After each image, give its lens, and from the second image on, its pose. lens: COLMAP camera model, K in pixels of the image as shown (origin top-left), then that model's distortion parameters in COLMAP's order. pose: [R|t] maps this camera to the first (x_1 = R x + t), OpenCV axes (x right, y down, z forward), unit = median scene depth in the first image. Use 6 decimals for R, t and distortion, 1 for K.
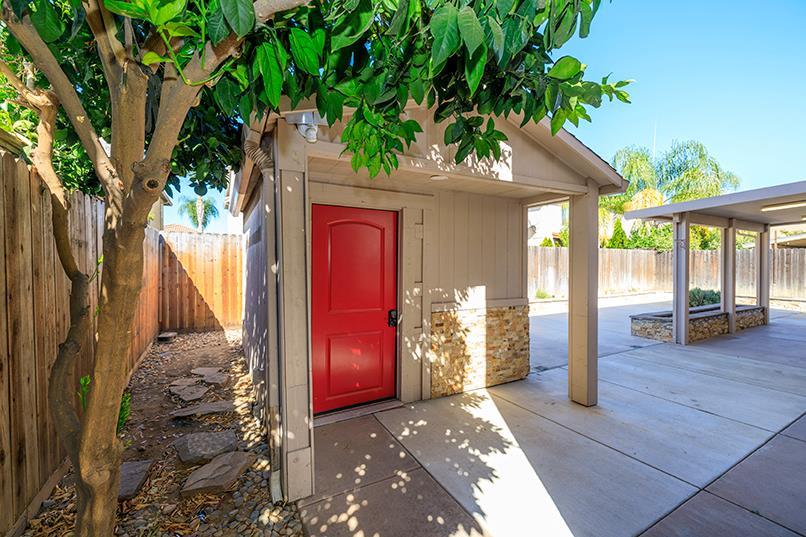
lens RADIAL K [[339.5, 0, 400.0], [0, 339.5, 264.4], [0, 0, 1]] dist [-0.000166, -0.000133]
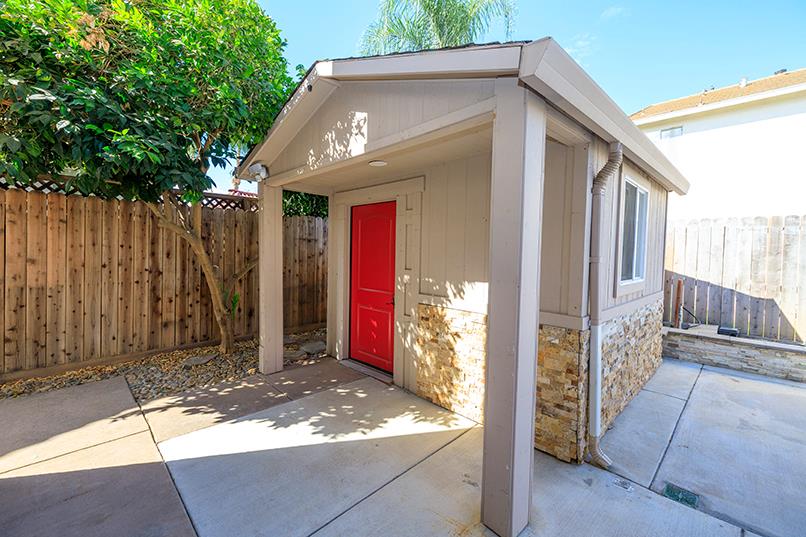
lens RADIAL K [[339.5, 0, 400.0], [0, 339.5, 264.4], [0, 0, 1]] dist [-0.000166, -0.000133]
pose [[0.257461, 0.036498, -0.965599, 0.986608], [-0.015404, 0.999314, 0.033665, 0.005359], [0.966166, 0.006206, 0.257847, 0.722335]]
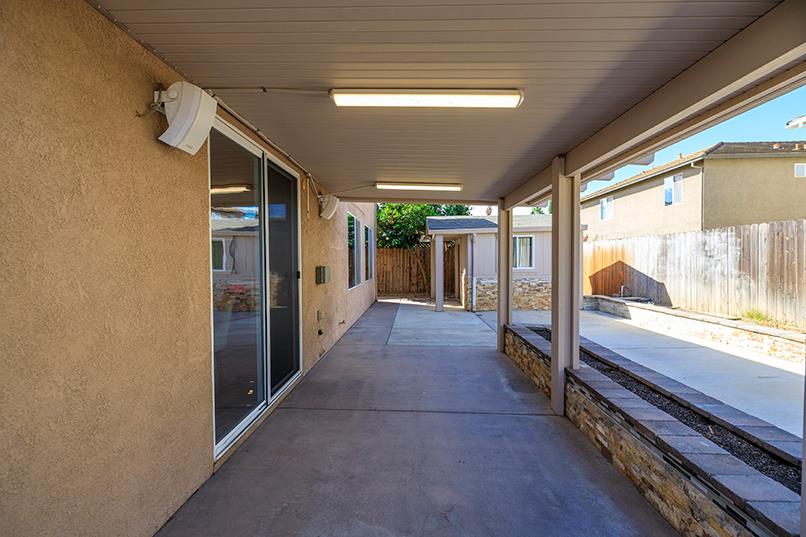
lens RADIAL K [[339.5, 0, 400.0], [0, 339.5, 264.4], [0, 0, 1]] dist [-0.000166, -0.000133]
pose [[-0.527543, 0.014843, -0.849399, 2.294557], [0.009690, 0.999887, 0.011455, 0.000097], [0.849473, -0.002188, -0.527628, 1.655308]]
